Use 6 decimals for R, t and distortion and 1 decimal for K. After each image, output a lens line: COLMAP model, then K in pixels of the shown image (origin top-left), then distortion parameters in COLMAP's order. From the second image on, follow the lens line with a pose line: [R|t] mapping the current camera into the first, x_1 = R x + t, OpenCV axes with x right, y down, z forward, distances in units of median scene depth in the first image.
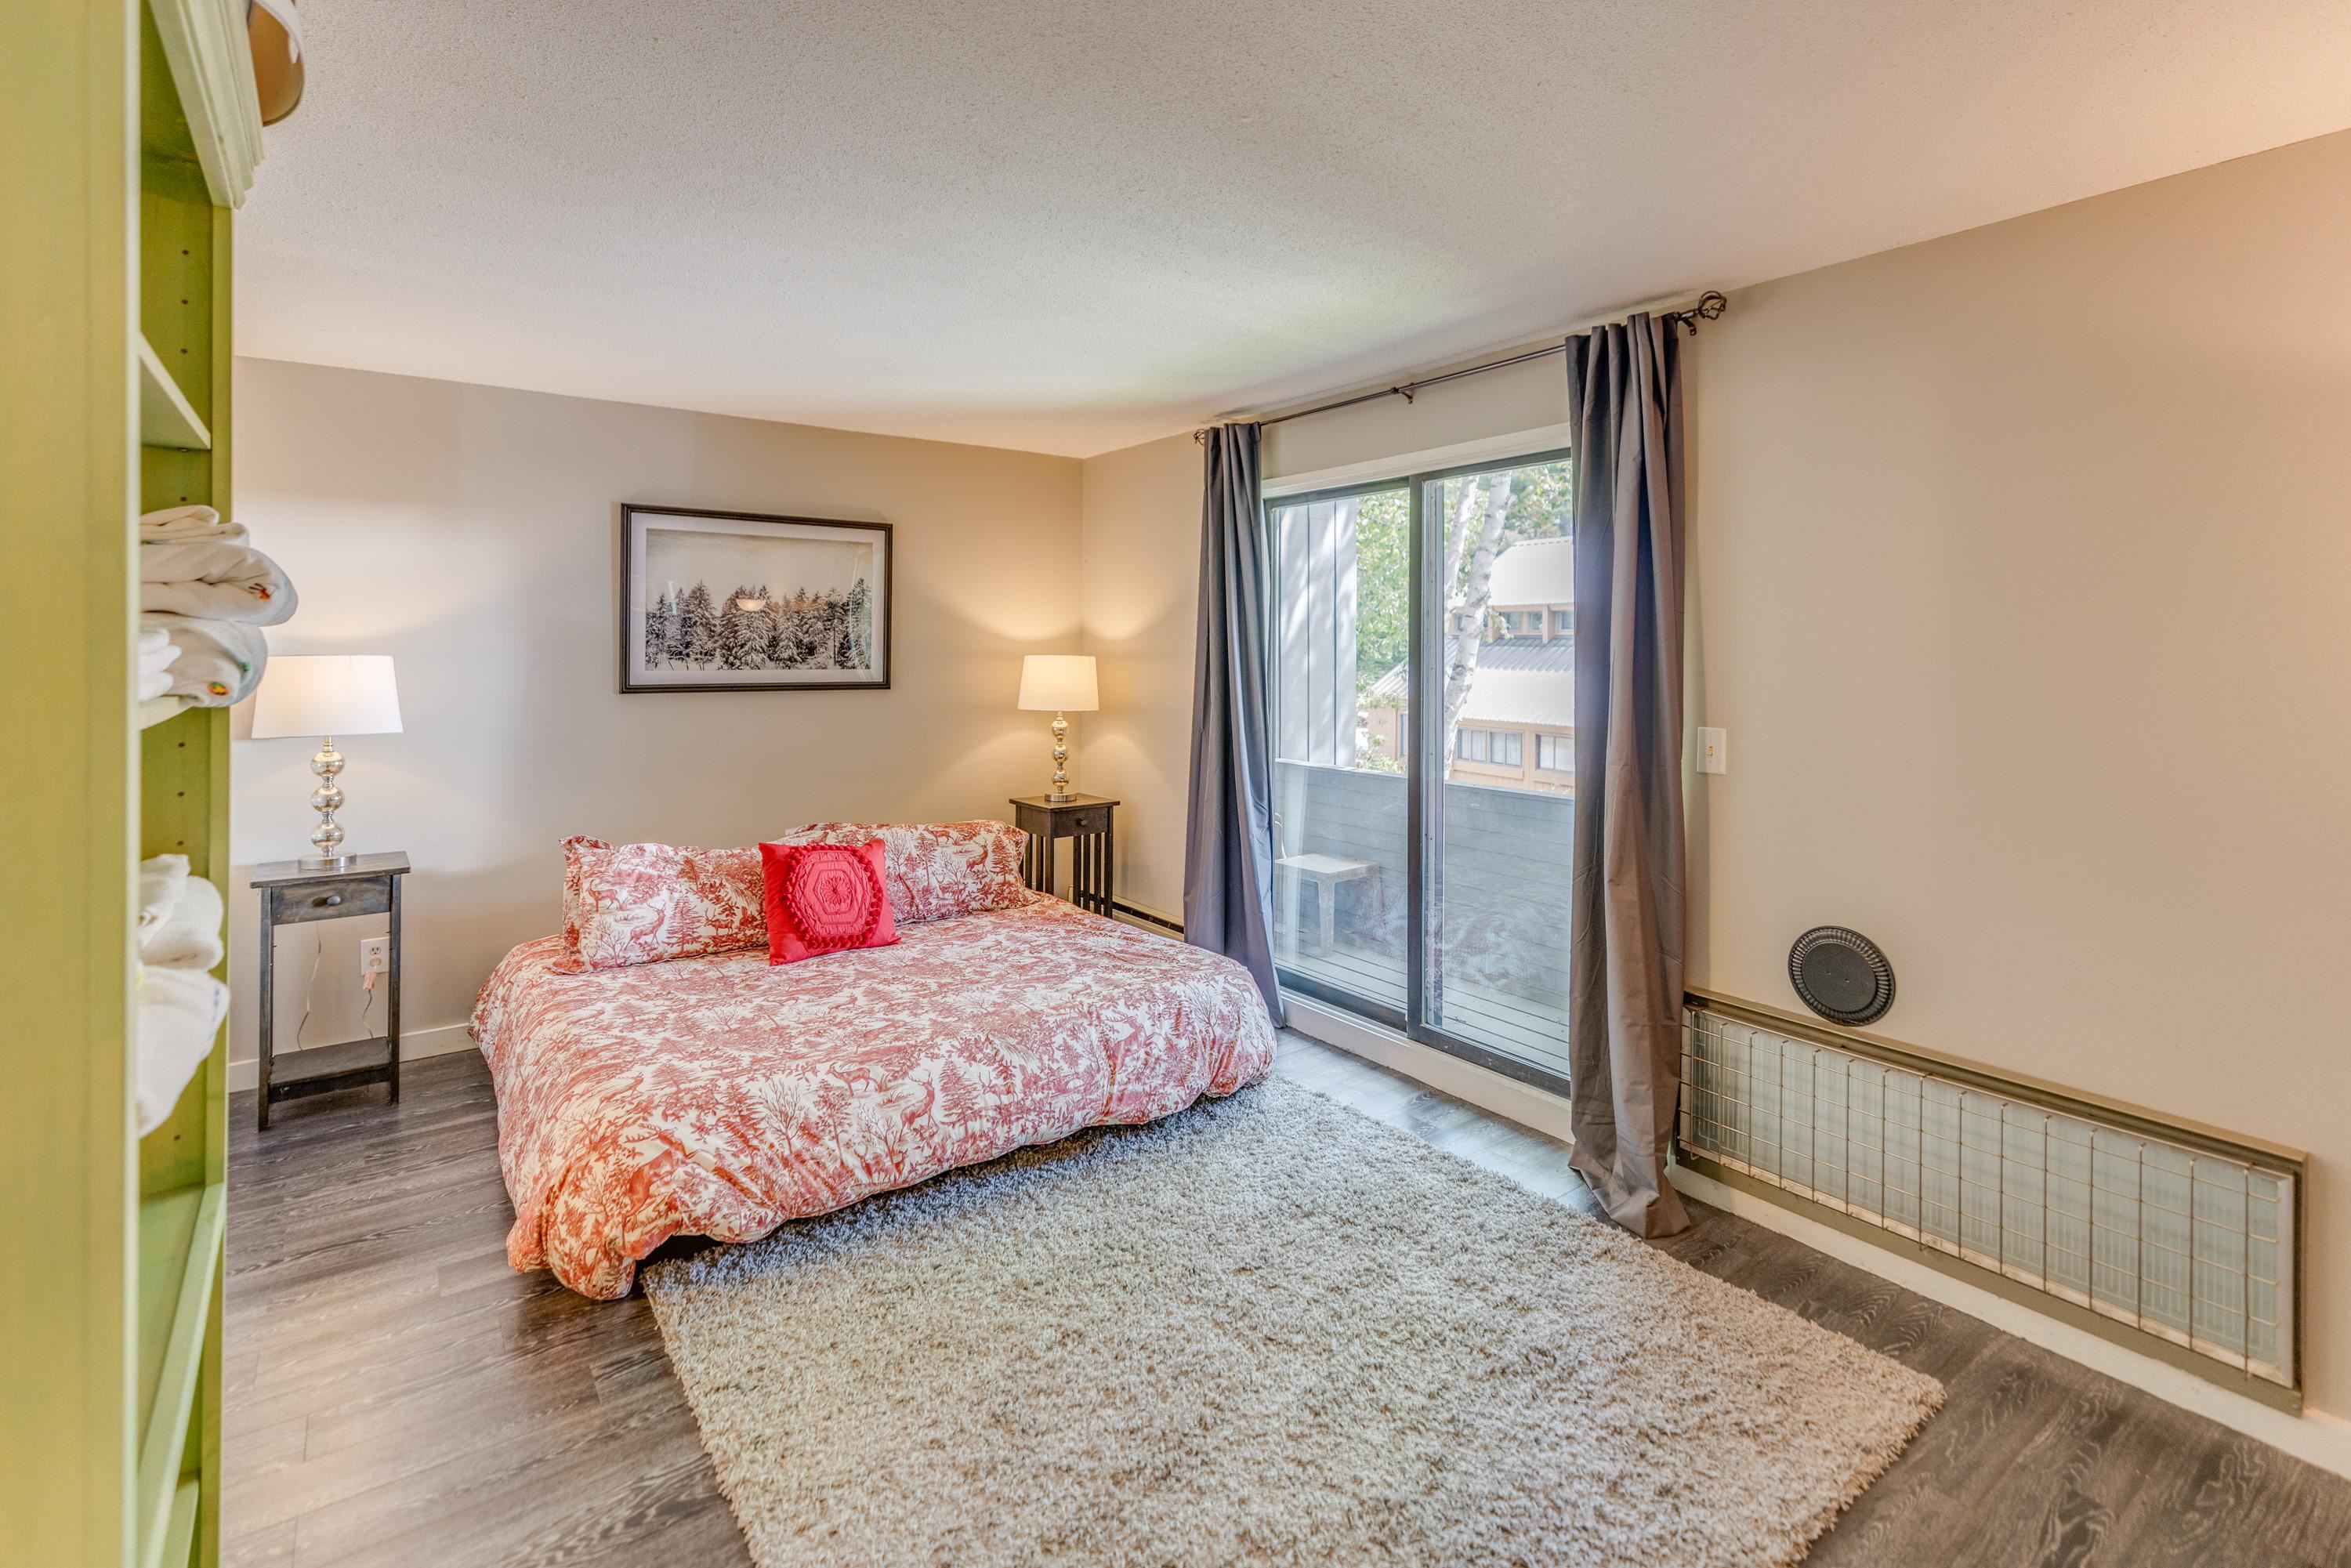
lens RADIAL K [[1098.2, 0, 1186.0], [0, 1098.2, 661.0], [0, 0, 1]] dist [0.002314, 0.000422]
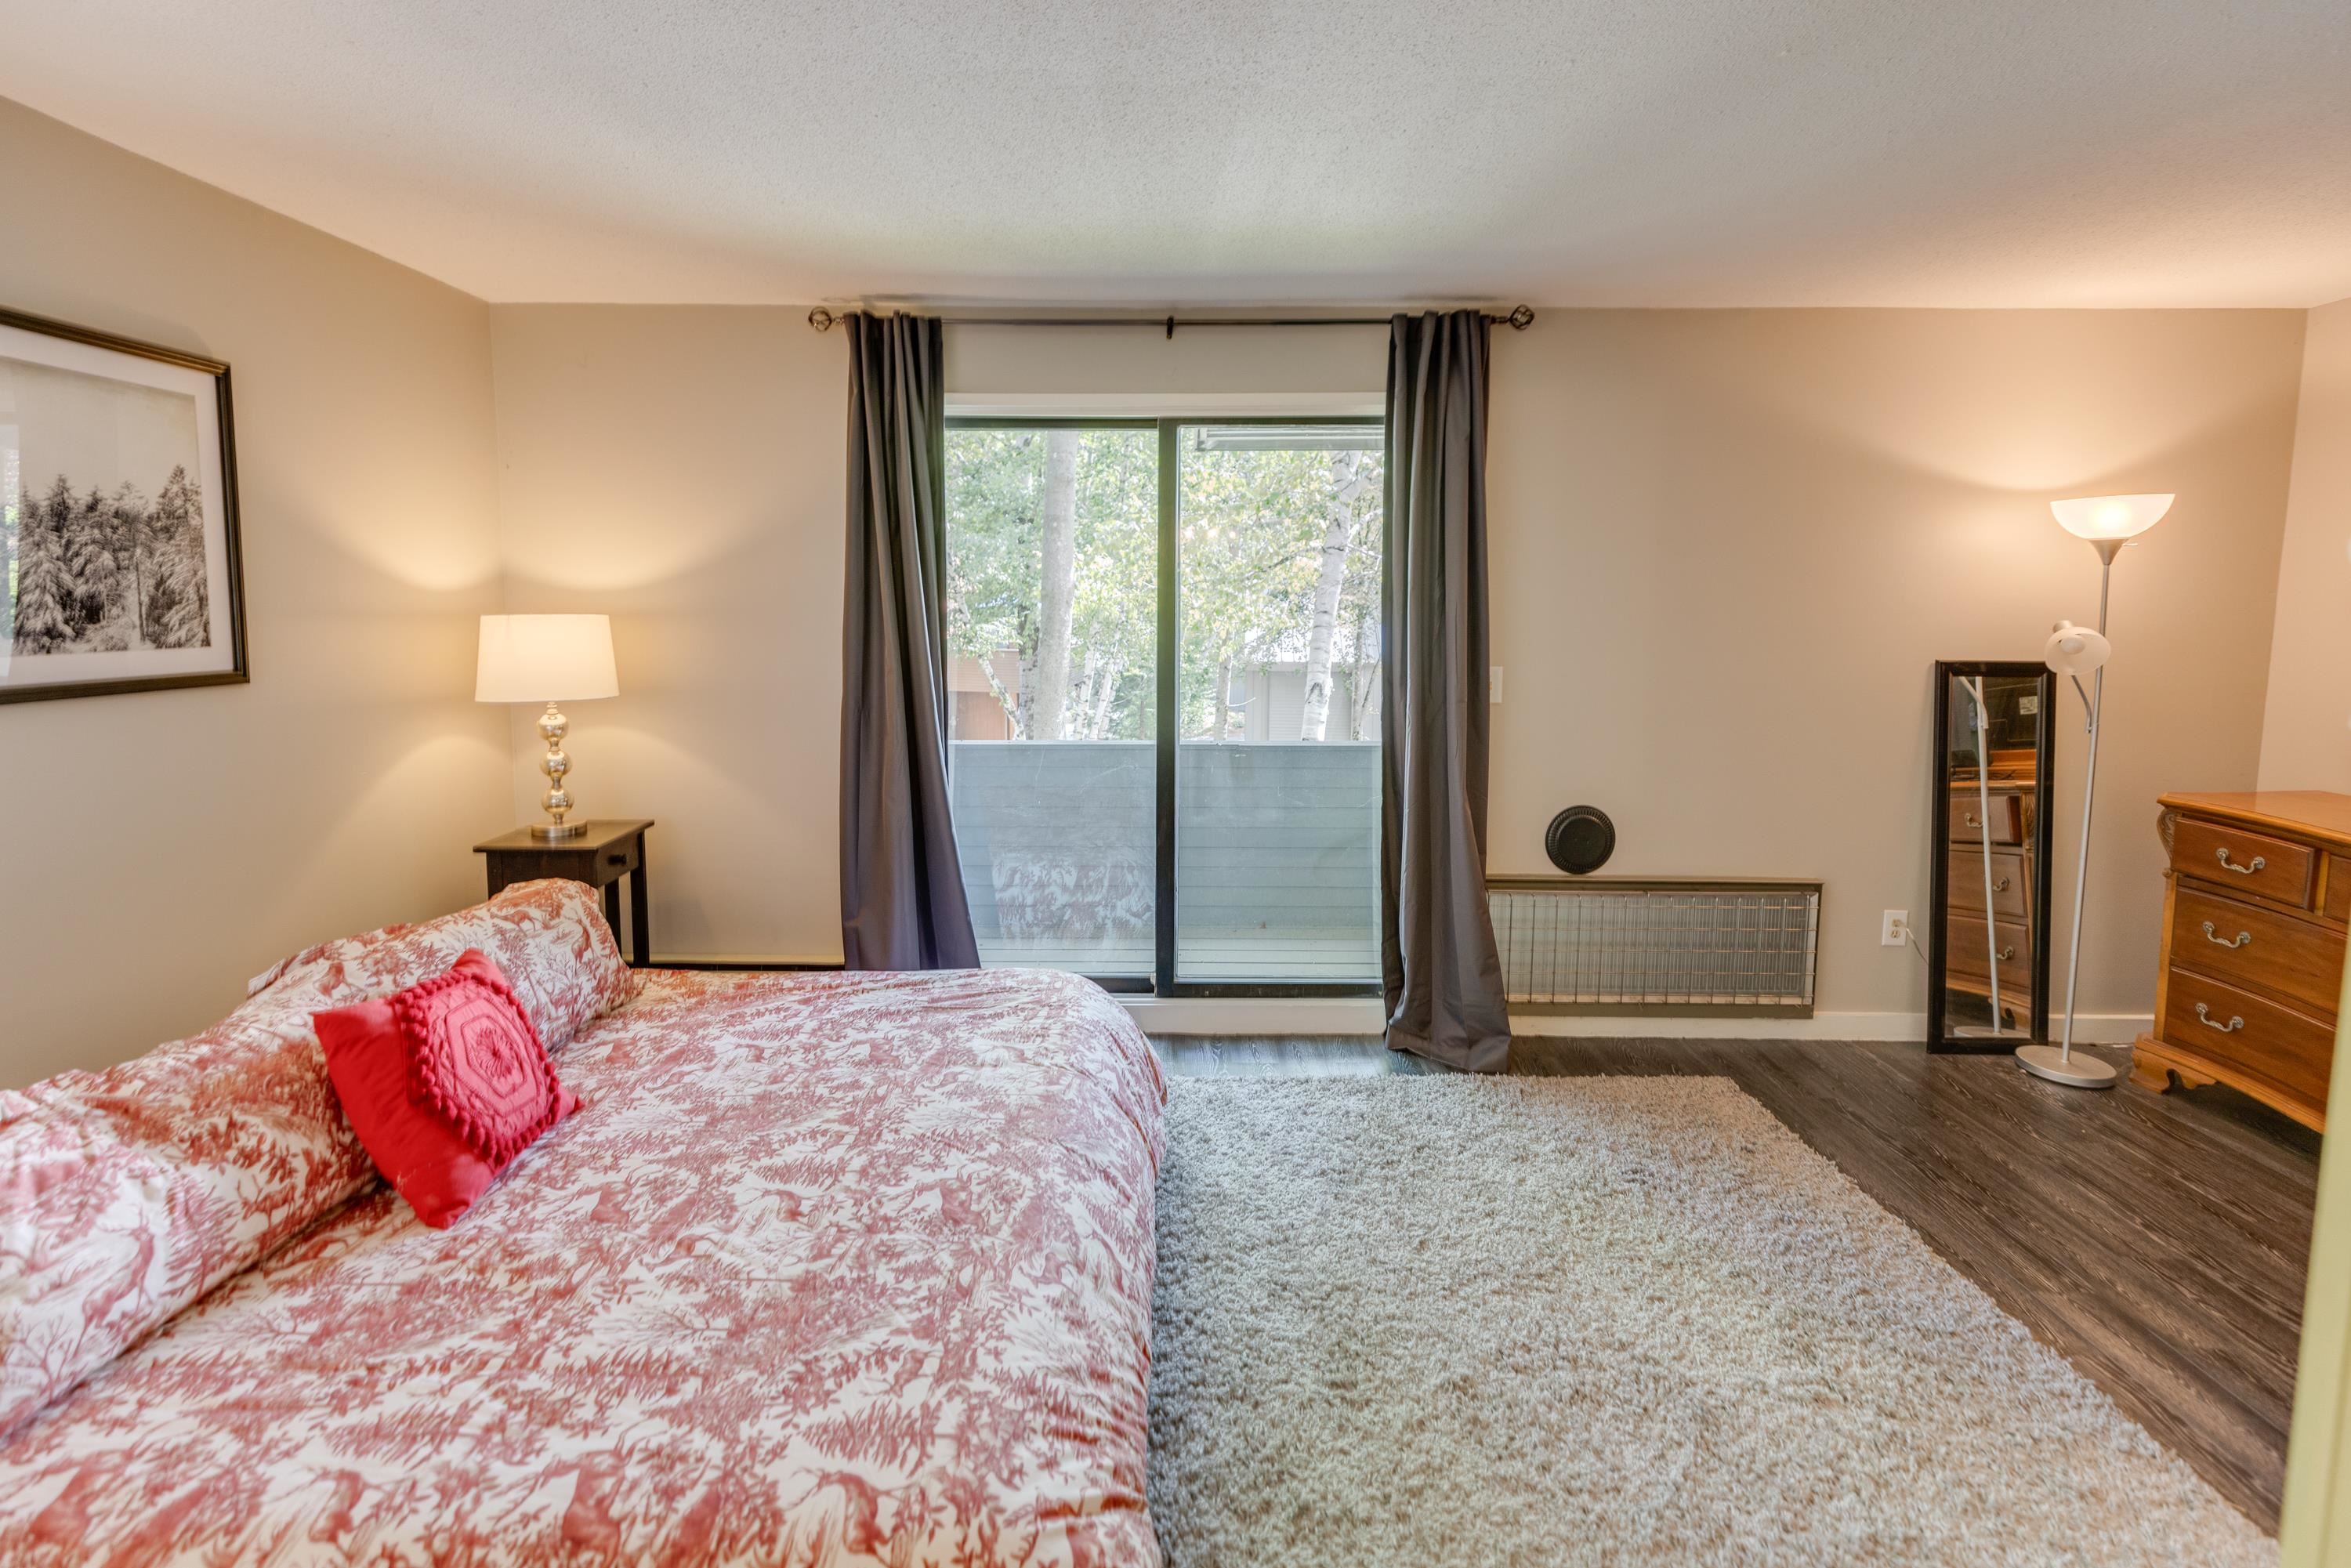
lens RADIAL K [[1081.4, 0, 1177.0], [0, 1081.4, 719.4], [0, 0, 1]] dist [0.002855, 0.000513]
pose [[0.594349, -0.093865, 0.798710, -0.556805], [0.009273, 0.993899, 0.109903, -0.013841], [-0.804154, -0.057914, 0.591594, 0.434837]]
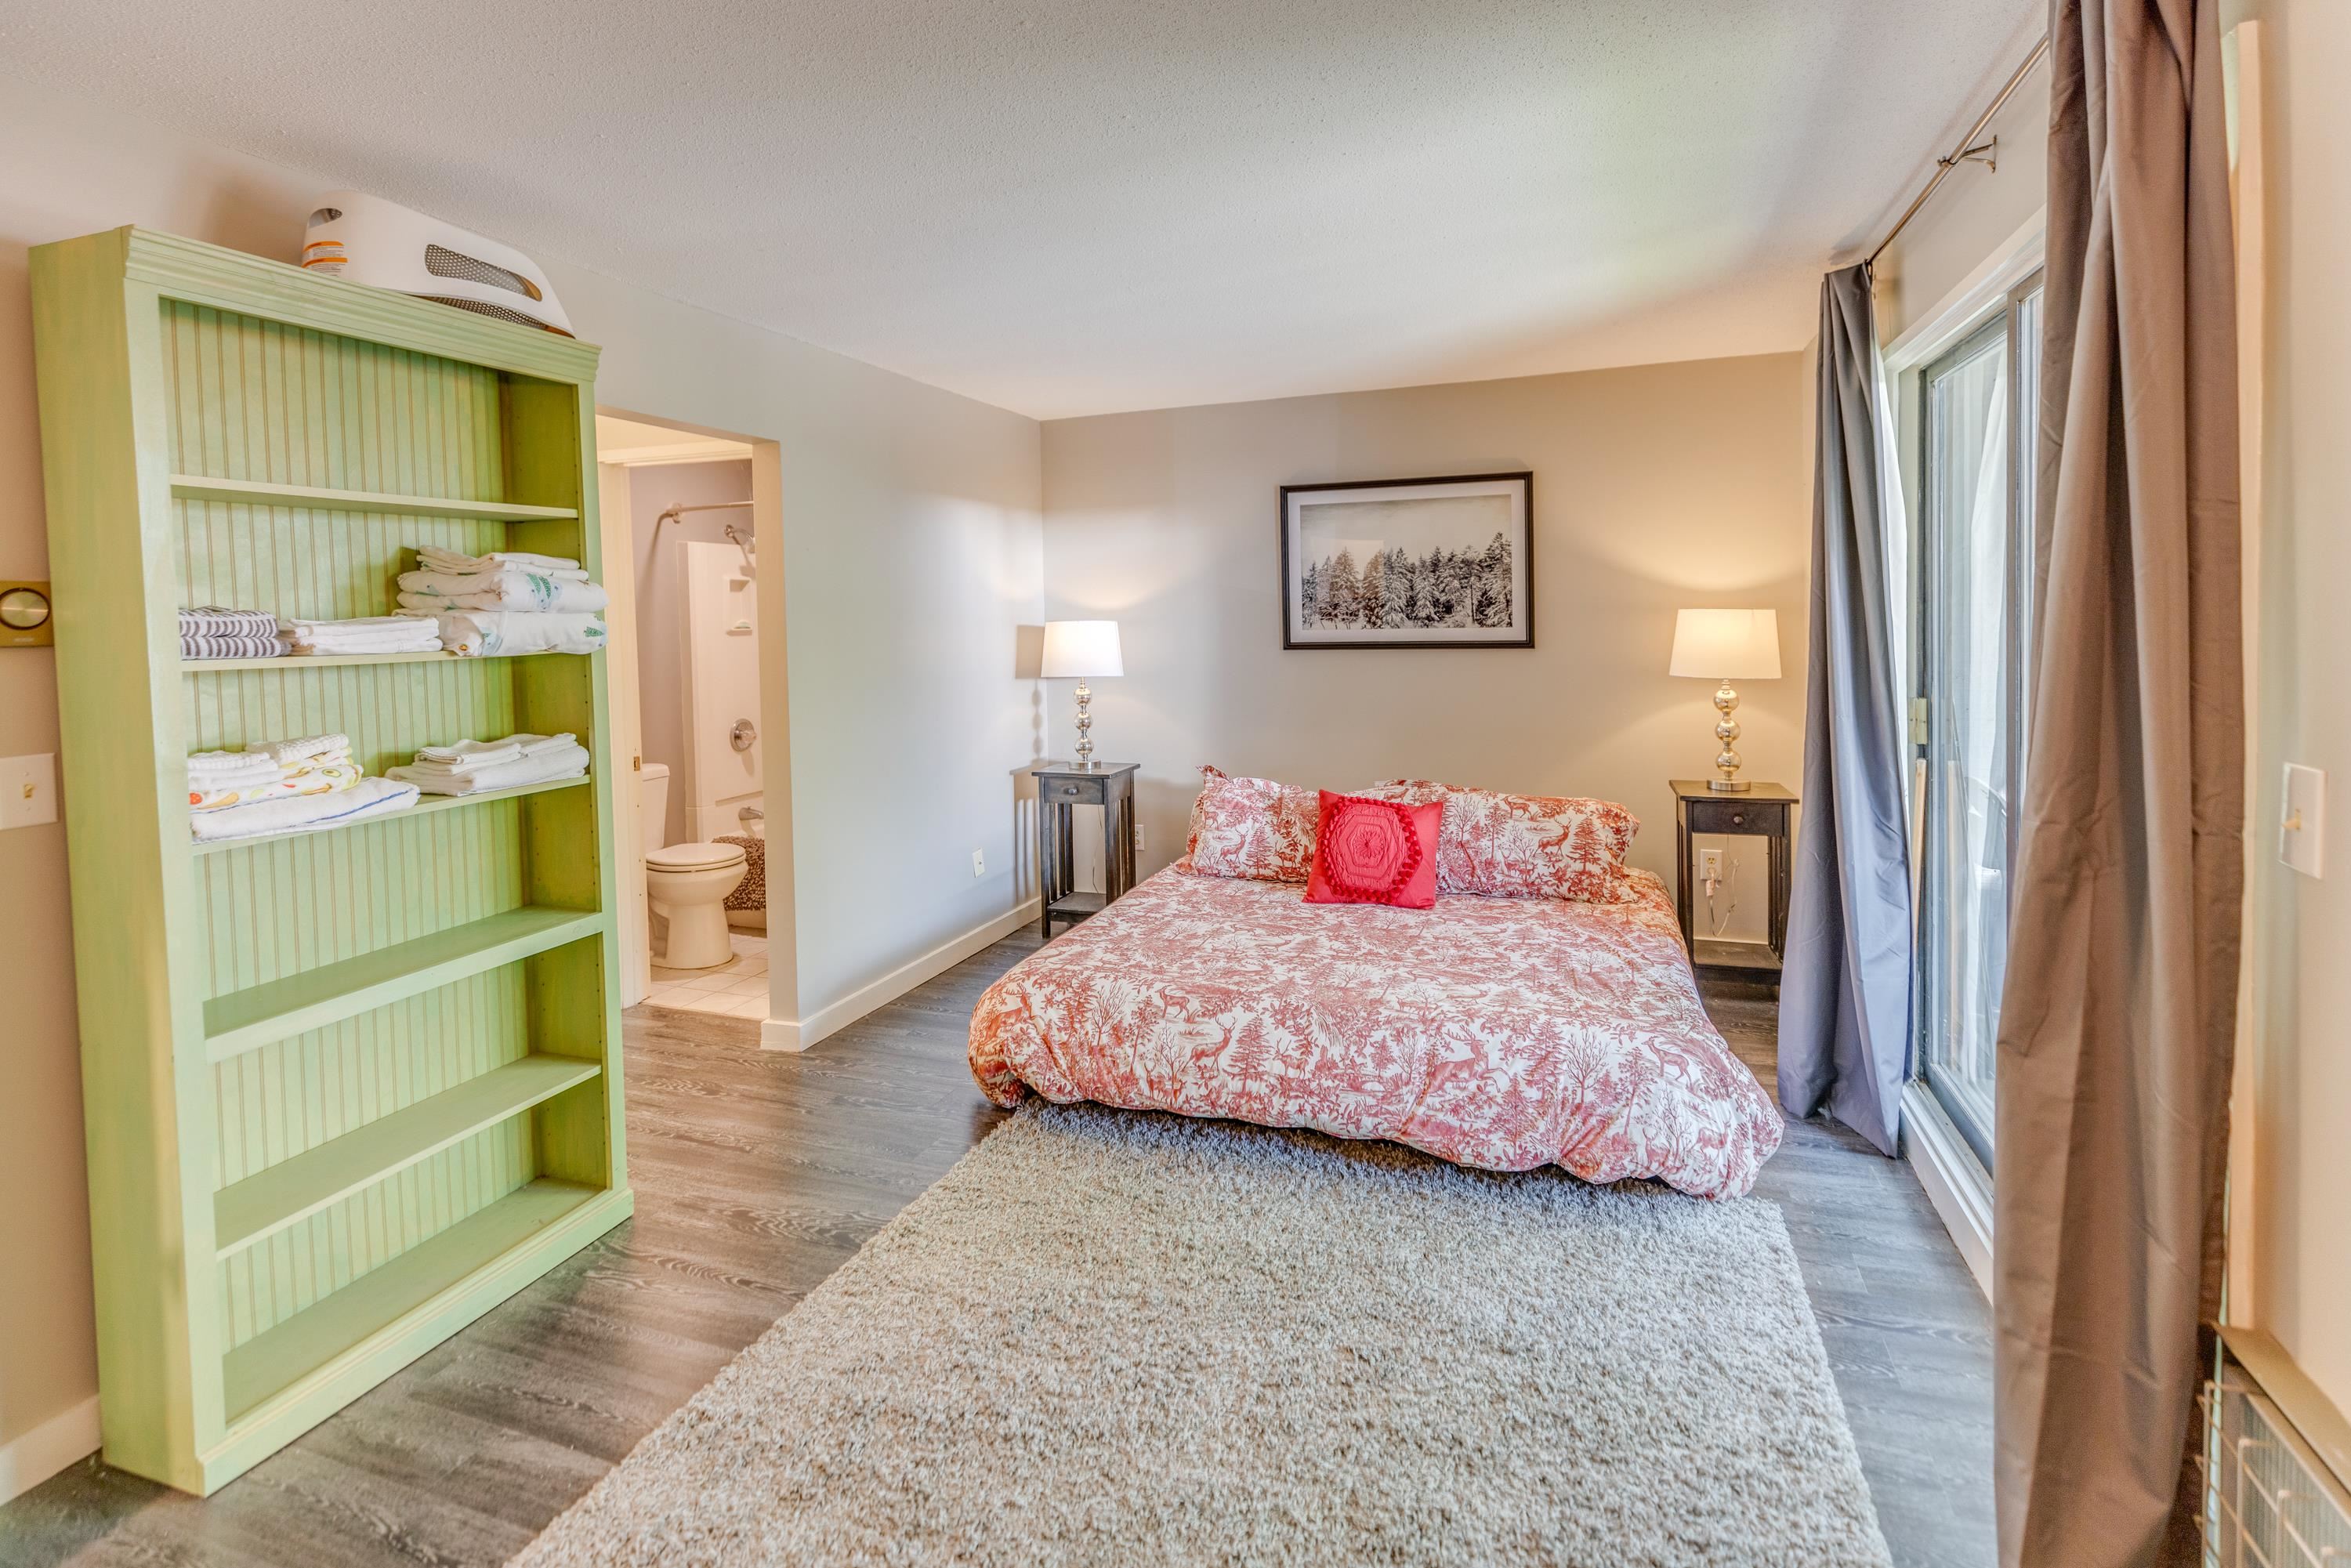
lens RADIAL K [[1098.2, 0, 1186.0], [0, 1098.2, 661.0], [0, 0, 1]] dist [0.002314, 0.000422]
pose [[0.550168, 0.021756, -0.834771, 0.461232], [0.014142, 0.999274, 0.035363, -0.001205], [0.834935, -0.031261, 0.549461, 0.311874]]
